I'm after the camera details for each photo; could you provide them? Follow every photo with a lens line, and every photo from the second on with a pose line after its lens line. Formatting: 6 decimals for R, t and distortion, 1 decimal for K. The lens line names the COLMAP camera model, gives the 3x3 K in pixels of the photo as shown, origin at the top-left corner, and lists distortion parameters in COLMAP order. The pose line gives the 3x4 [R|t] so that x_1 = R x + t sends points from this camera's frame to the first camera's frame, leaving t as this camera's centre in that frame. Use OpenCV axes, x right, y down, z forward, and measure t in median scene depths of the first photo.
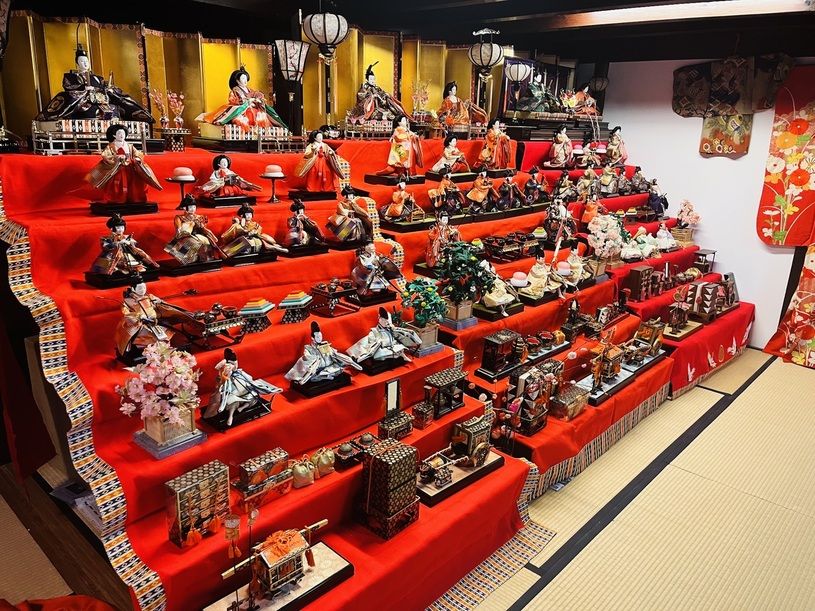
lens RADIAL K [[613.5, 0, 407.5], [0, 613.5, 305.5], [0, 0, 1]] dist [0.027966, -0.007789]
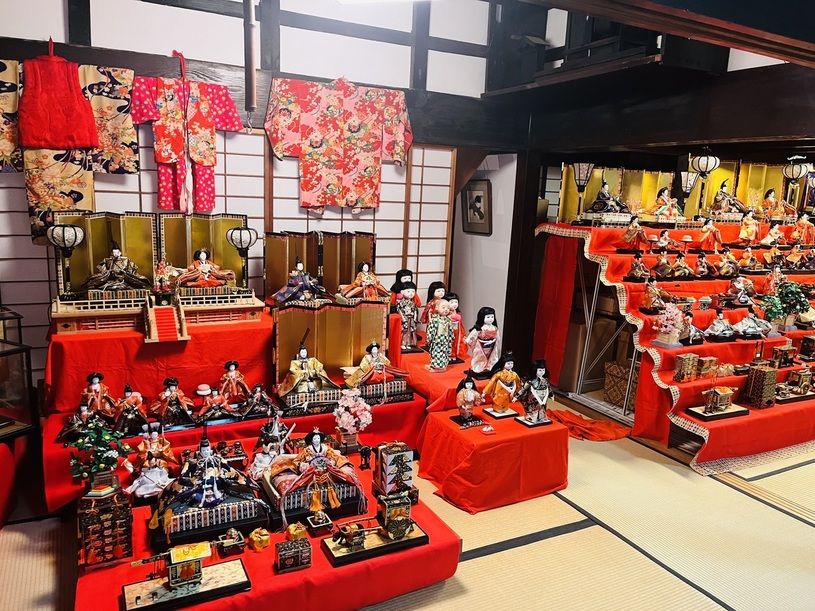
lens RADIAL K [[613.5, 0, 407.5], [0, 613.5, 305.5], [0, 0, 1]] dist [0.027966, -0.007789]
pose [[0.941411, 0.076198, -0.328541, -0.353431], [-0.115093, 0.988249, -0.100589, 0.266986], [0.317015, 0.132508, 0.939118, -1.003583]]
